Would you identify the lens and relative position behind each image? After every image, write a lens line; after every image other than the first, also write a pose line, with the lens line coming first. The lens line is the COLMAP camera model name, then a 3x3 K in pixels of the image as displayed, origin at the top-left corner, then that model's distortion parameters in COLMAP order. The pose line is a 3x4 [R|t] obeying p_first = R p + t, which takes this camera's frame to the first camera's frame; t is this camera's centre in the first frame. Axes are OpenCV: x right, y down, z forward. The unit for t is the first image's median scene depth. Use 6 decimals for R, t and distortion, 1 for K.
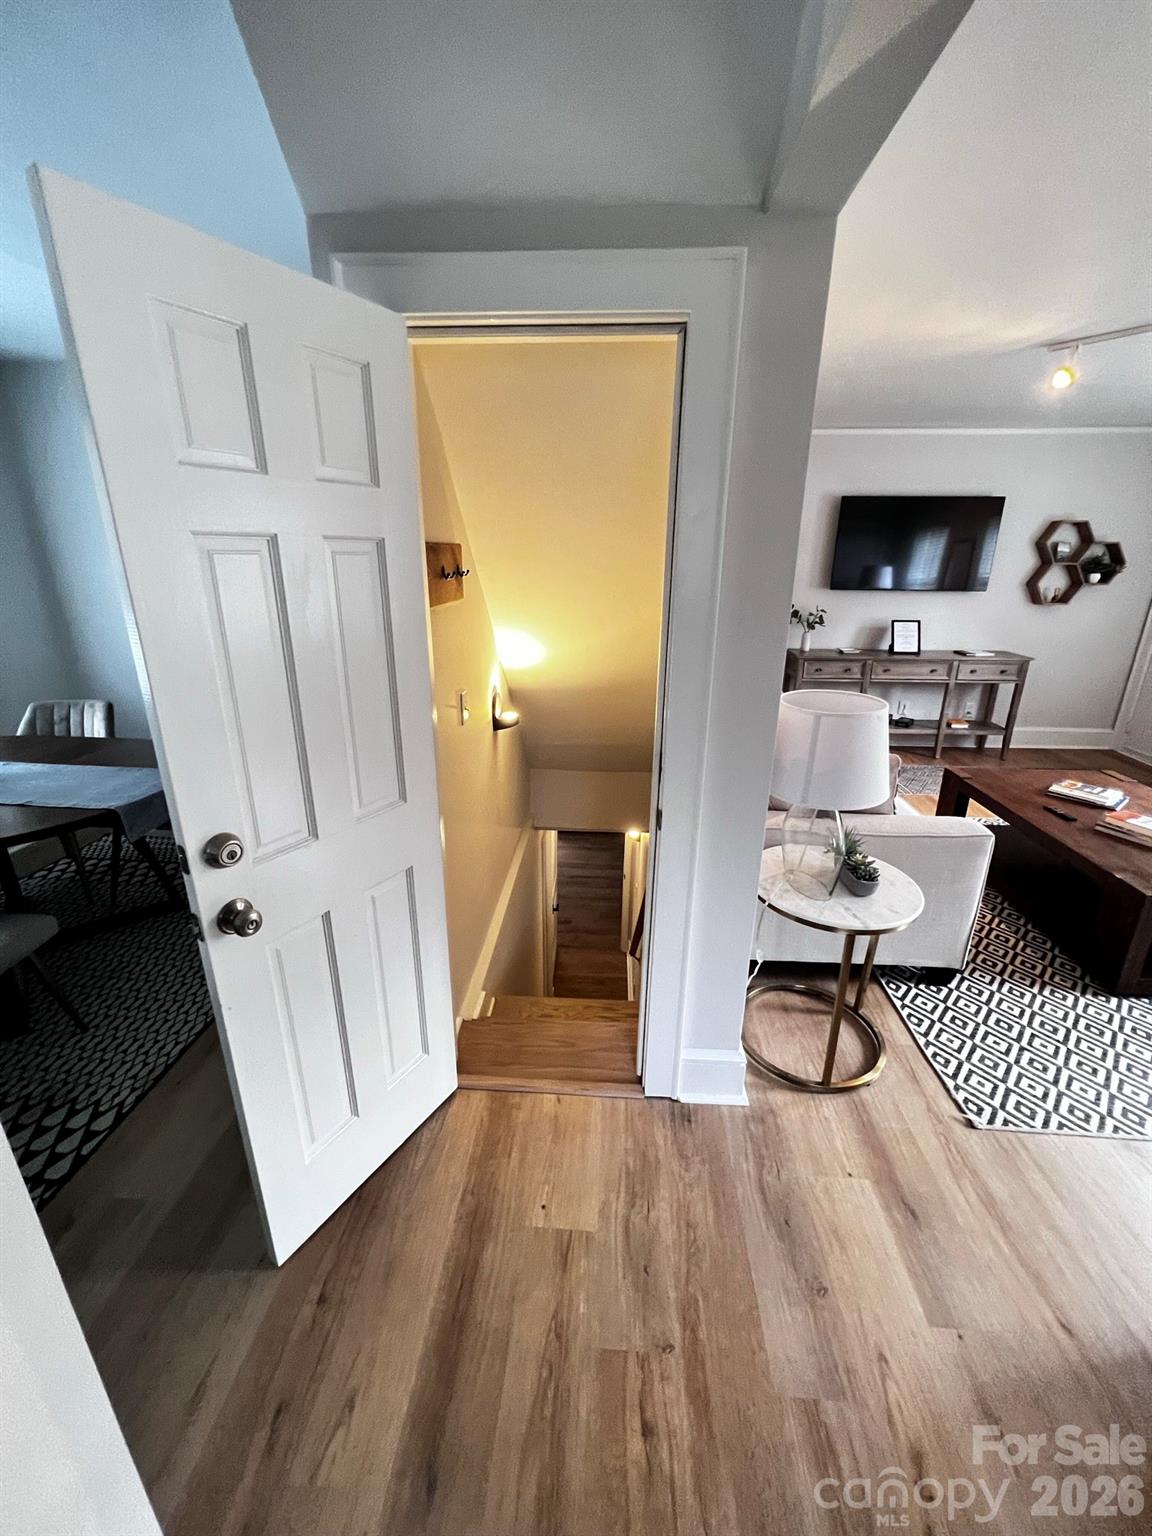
lens RADIAL K [[615.3, 0, 571.6], [0, 615.3, 764.9], [0, 0, 1]] dist [-0.003077, 0.000340]
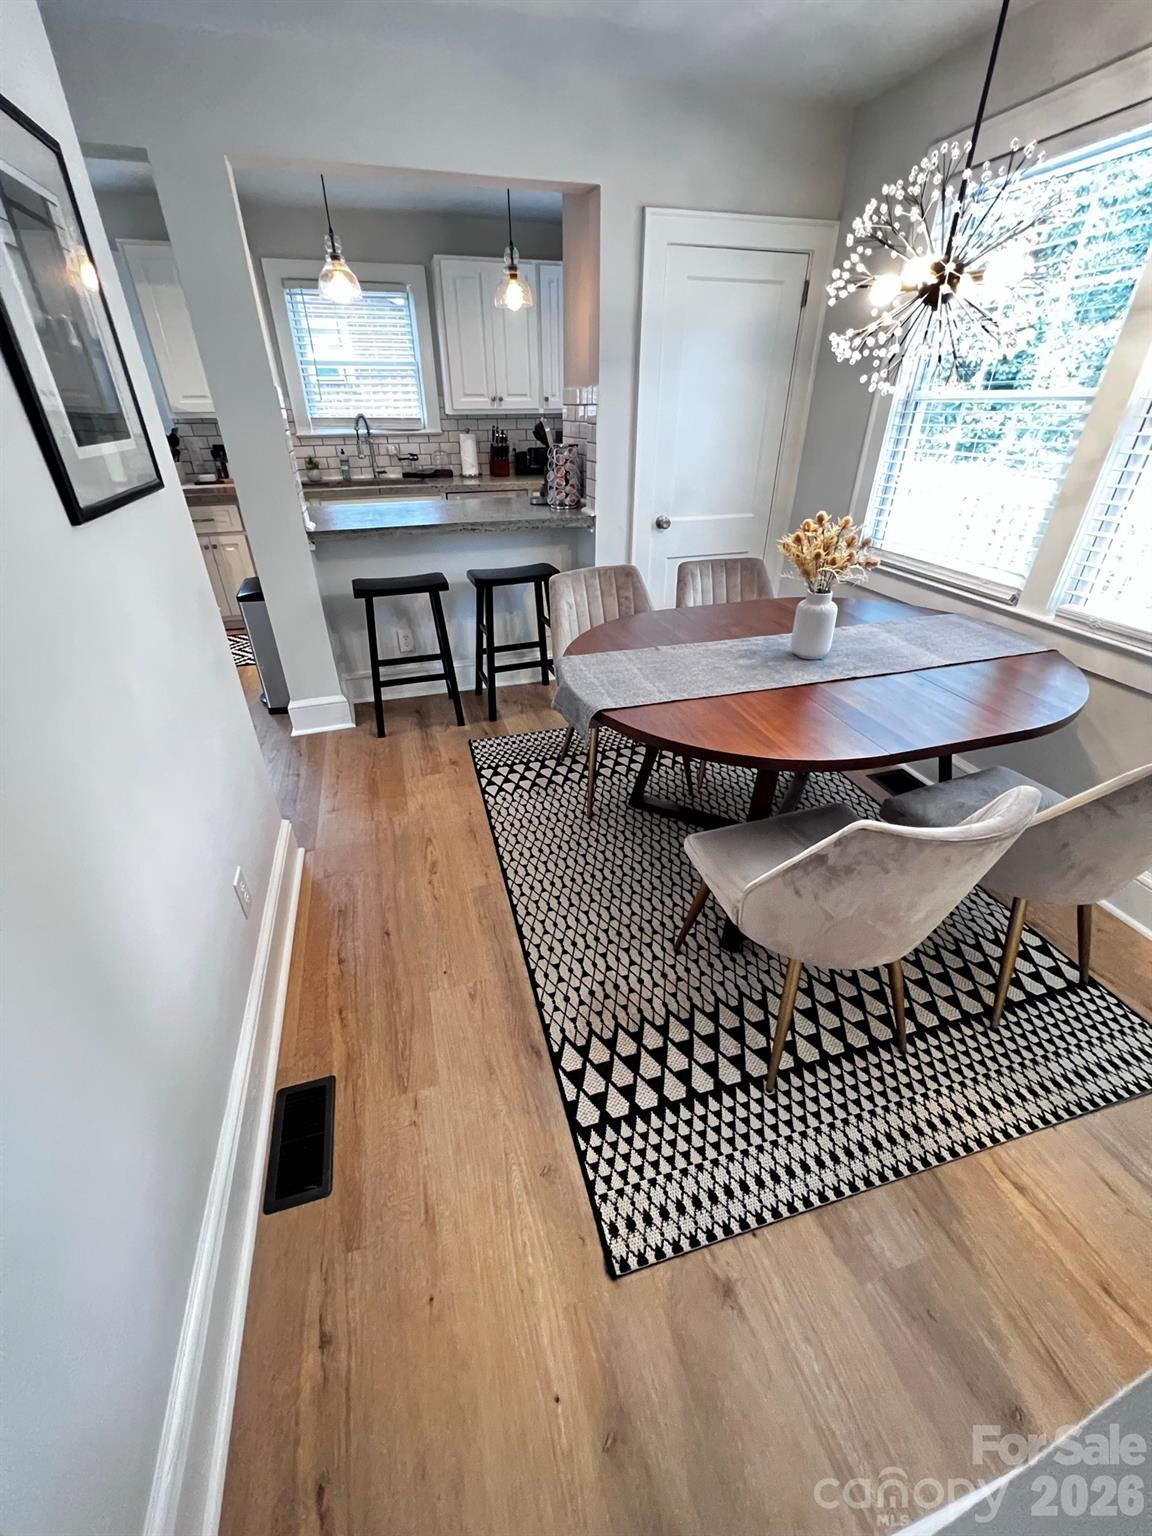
lens RADIAL K [[615.3, 0, 574.2], [0, 615.3, 768.8], [0, 0, 1]] dist [-0.003077, 0.000340]
pose [[-0.936383, 0.178687, -0.302091, -0.412035], [-0.112905, 0.661602, 0.741307, -0.493979], [0.332325, 0.728254, -0.599338, 1.593079]]
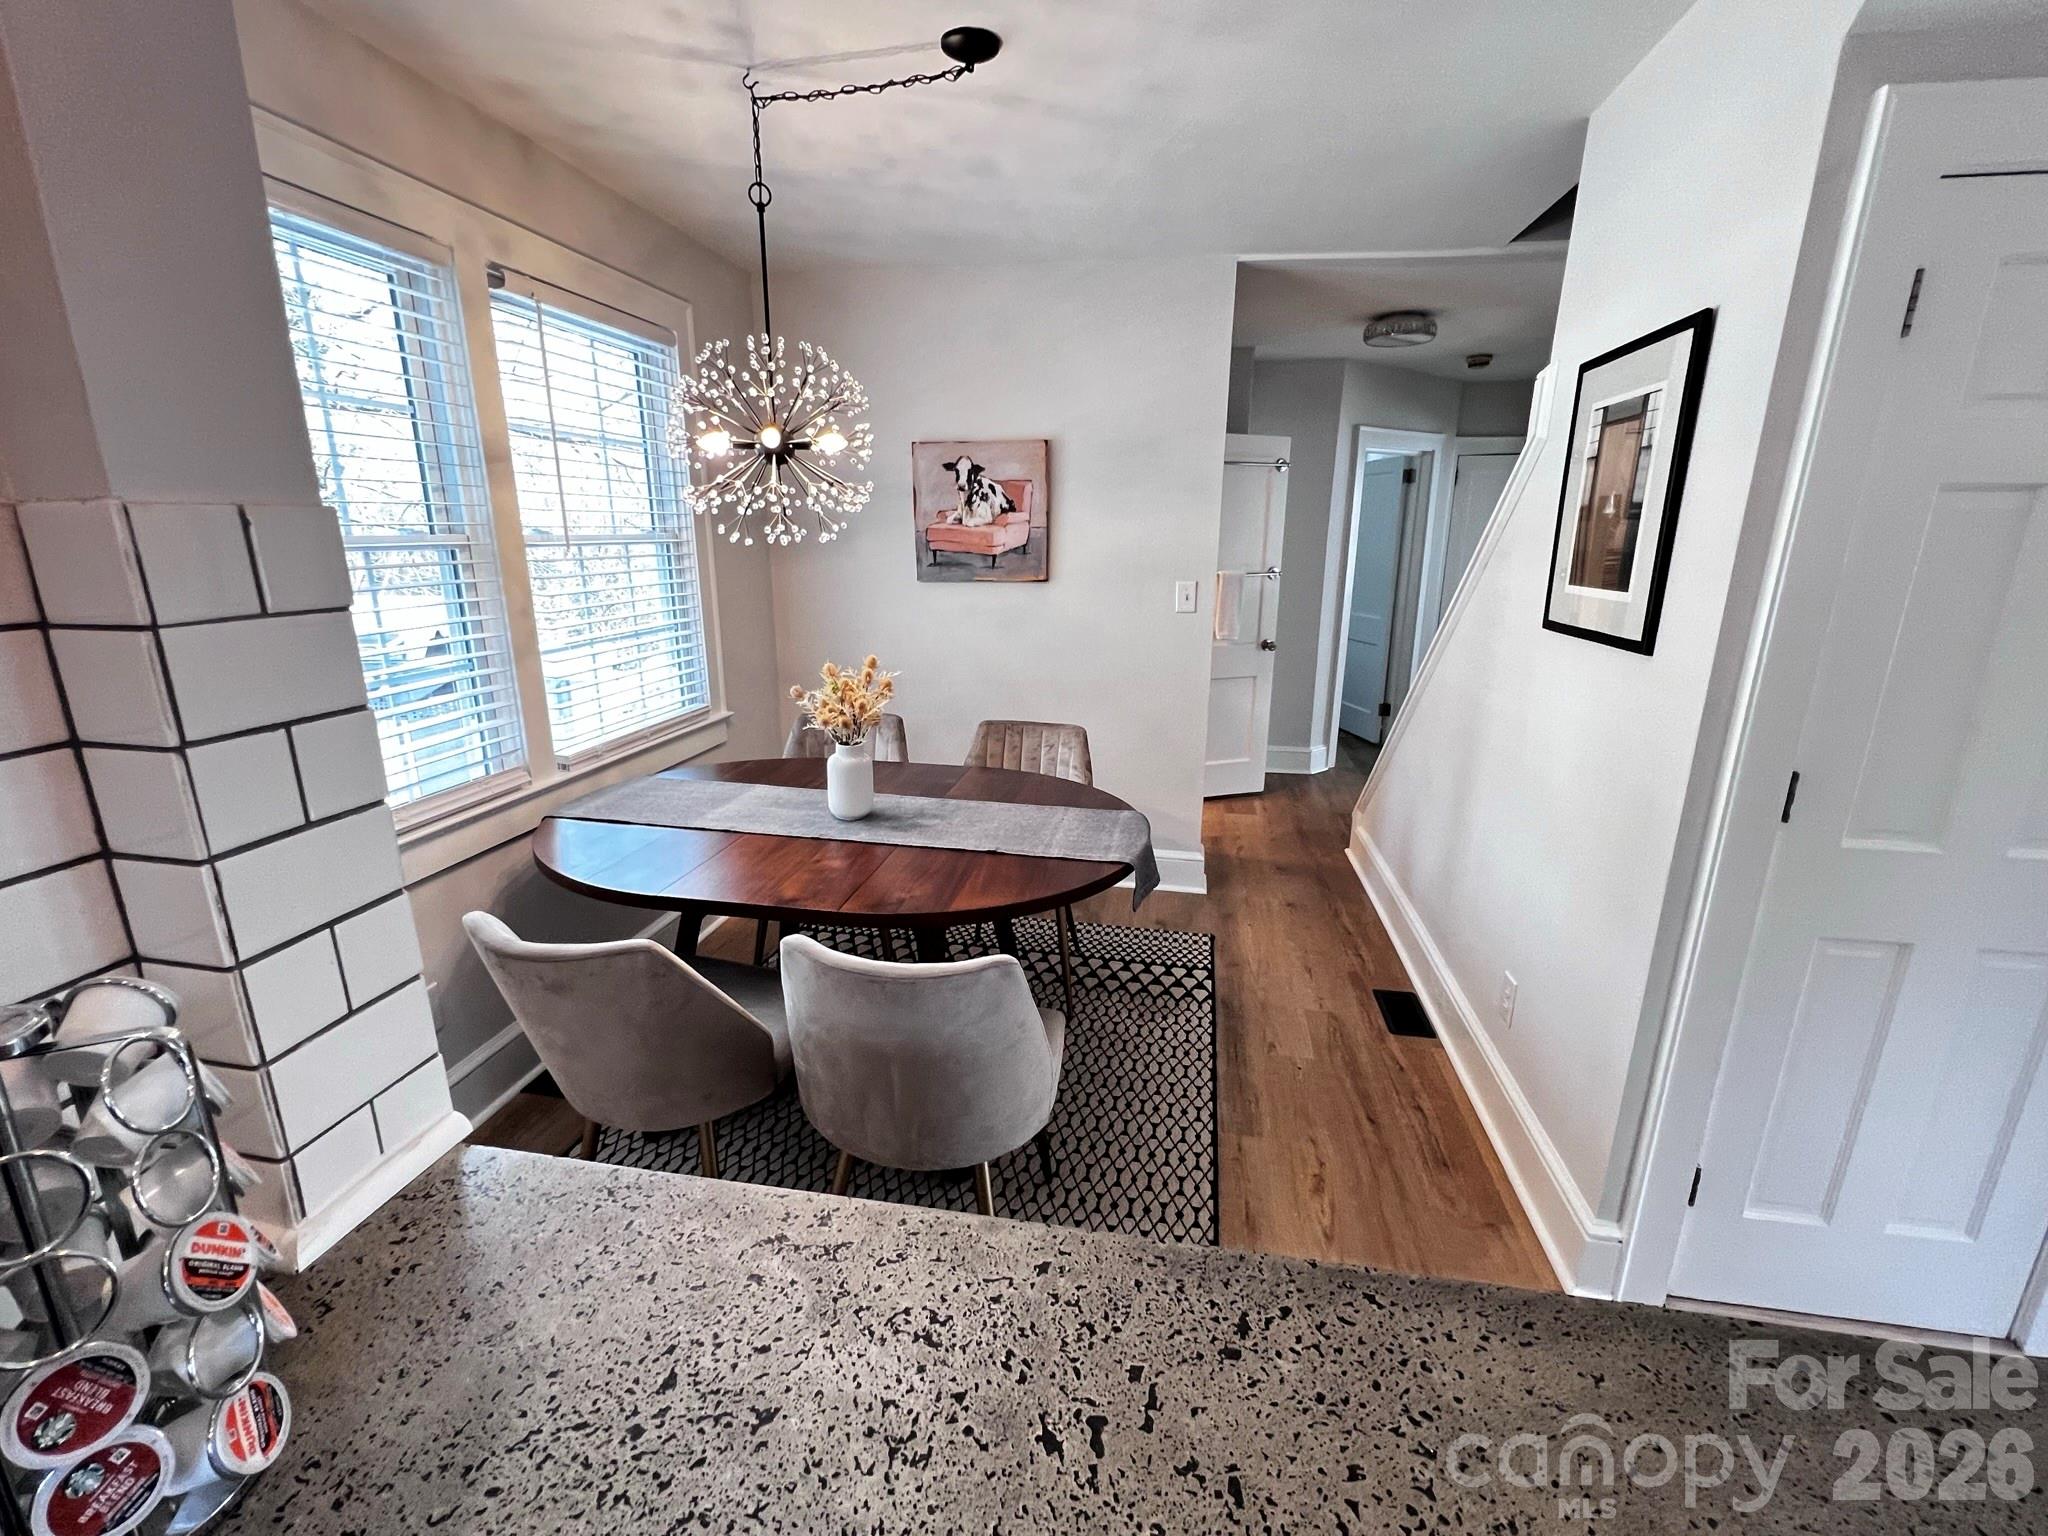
lens RADIAL K [[889.8, 0, 1025.2], [0, 889.8, 767.9], [0, 0, 1]] dist [-0.001569, 0.000586]
pose [[0.994488, 0.027407, -0.101208, -0.711130], [-0.033972, 0.997389, -0.063722, 0.029801], [0.099197, 0.066809, 0.992822, -0.037006]]
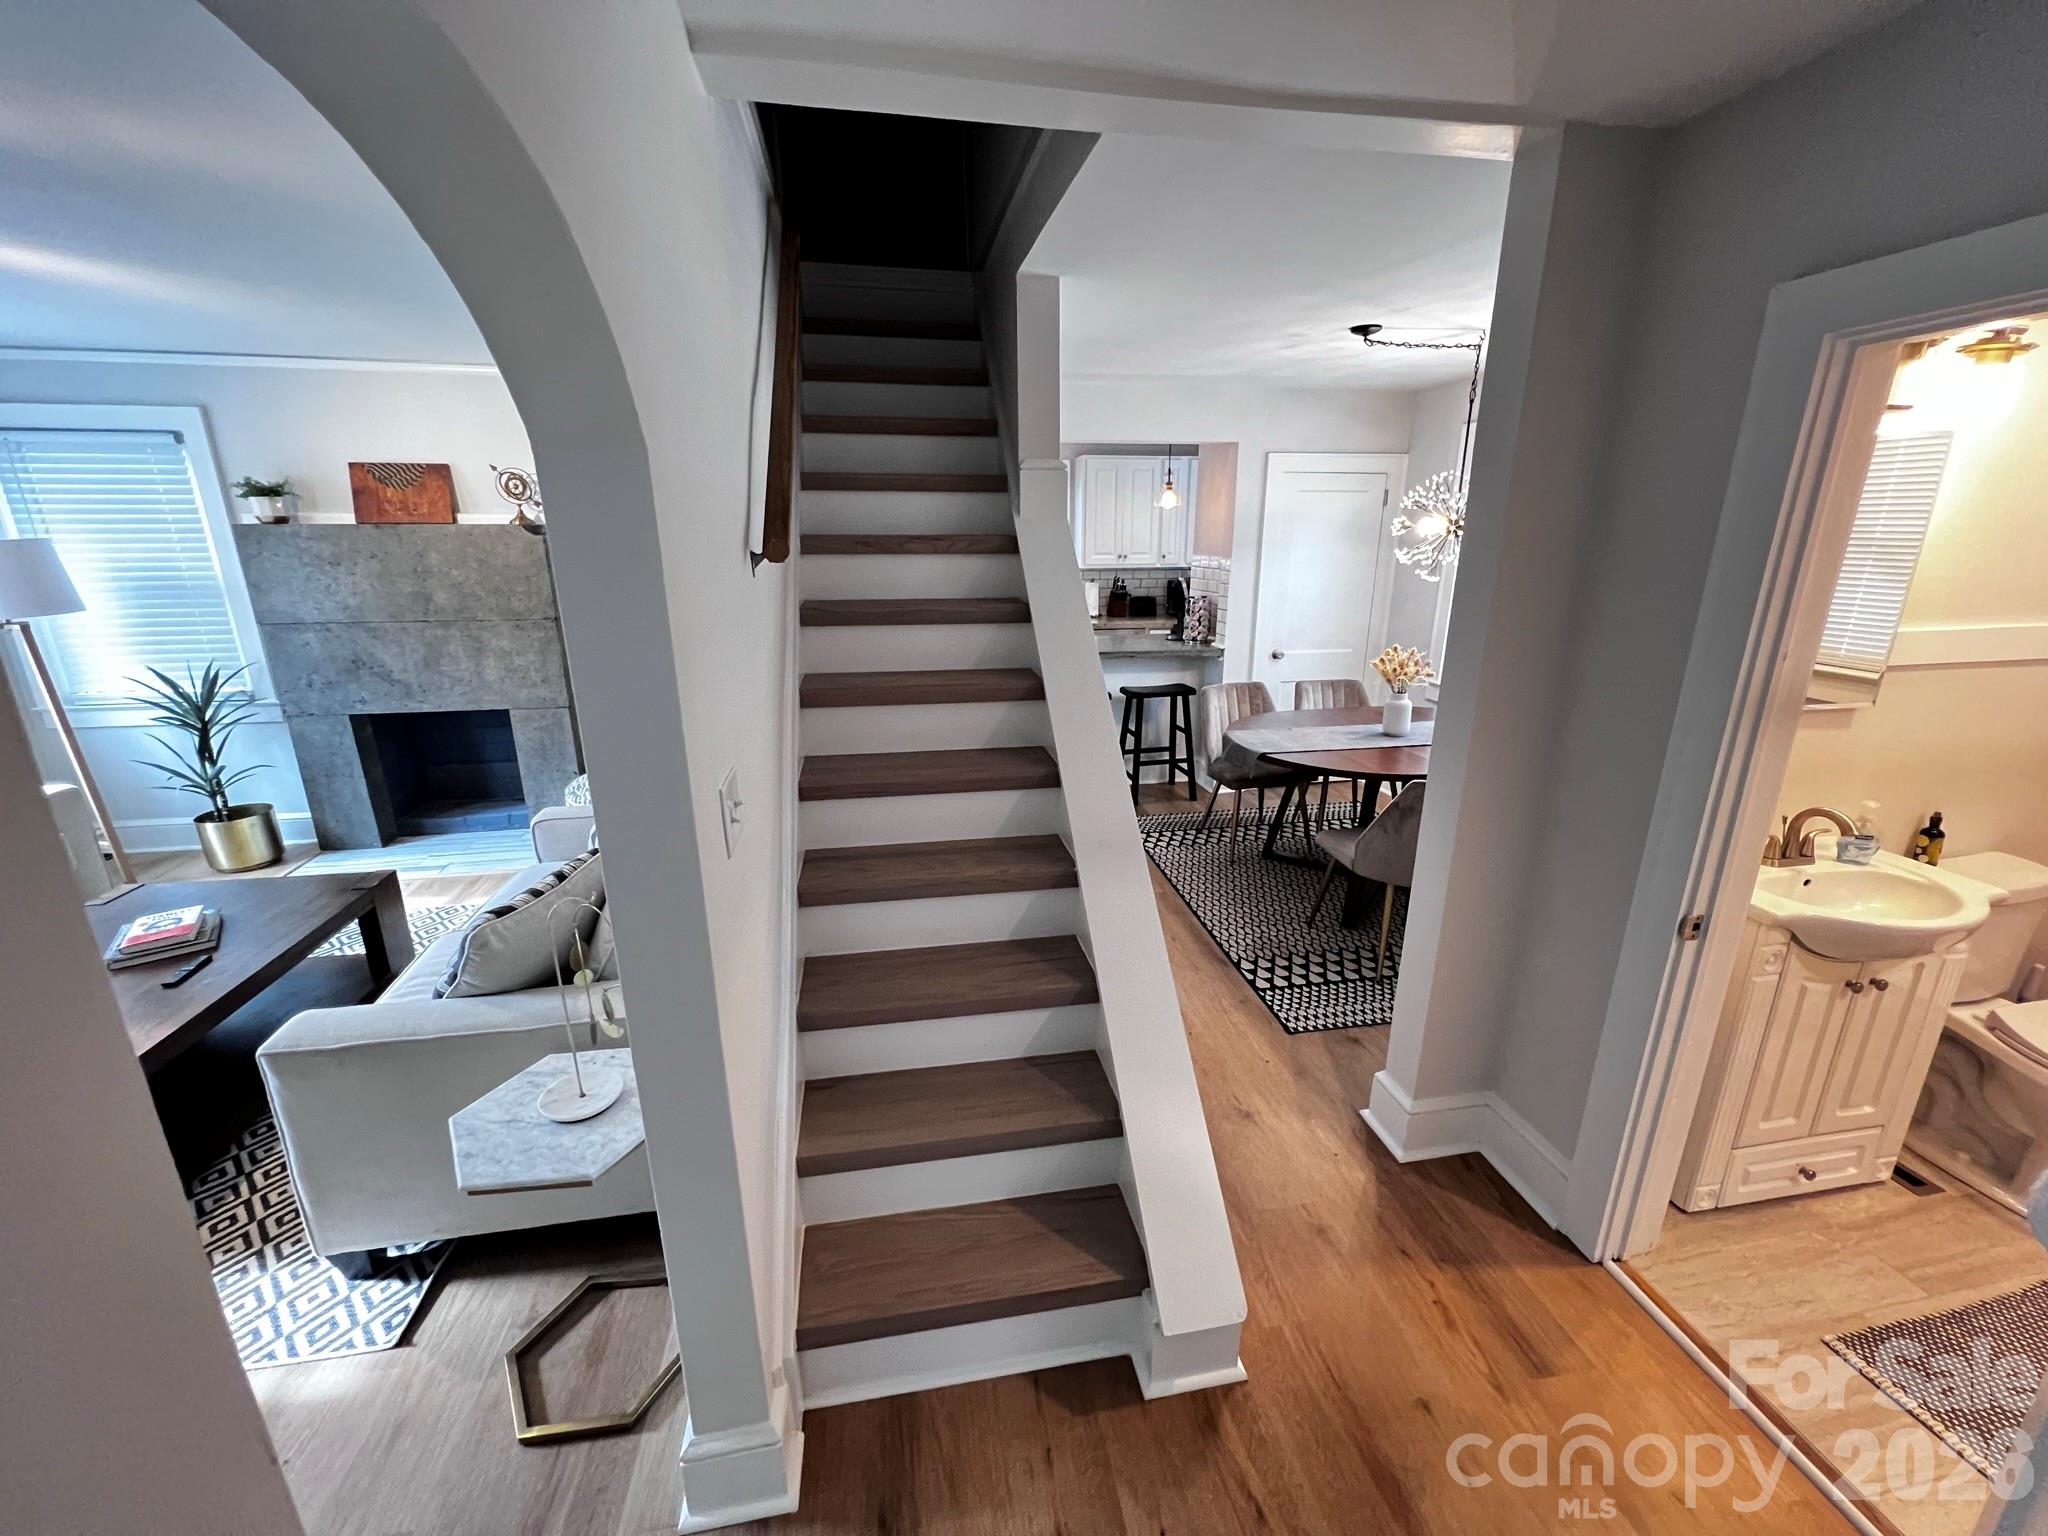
lens RADIAL K [[820.5, 0, 1024.7], [0, 820.5, 769.5], [0, 0, 1]] dist [-0.003077, 0.000340]
pose [[-0.970107, 0.065583, -0.233649, 0.175753], [-0.079679, 0.823339, 0.561929, -0.856476], [0.229225, 0.563748, -0.793501, 2.328630]]
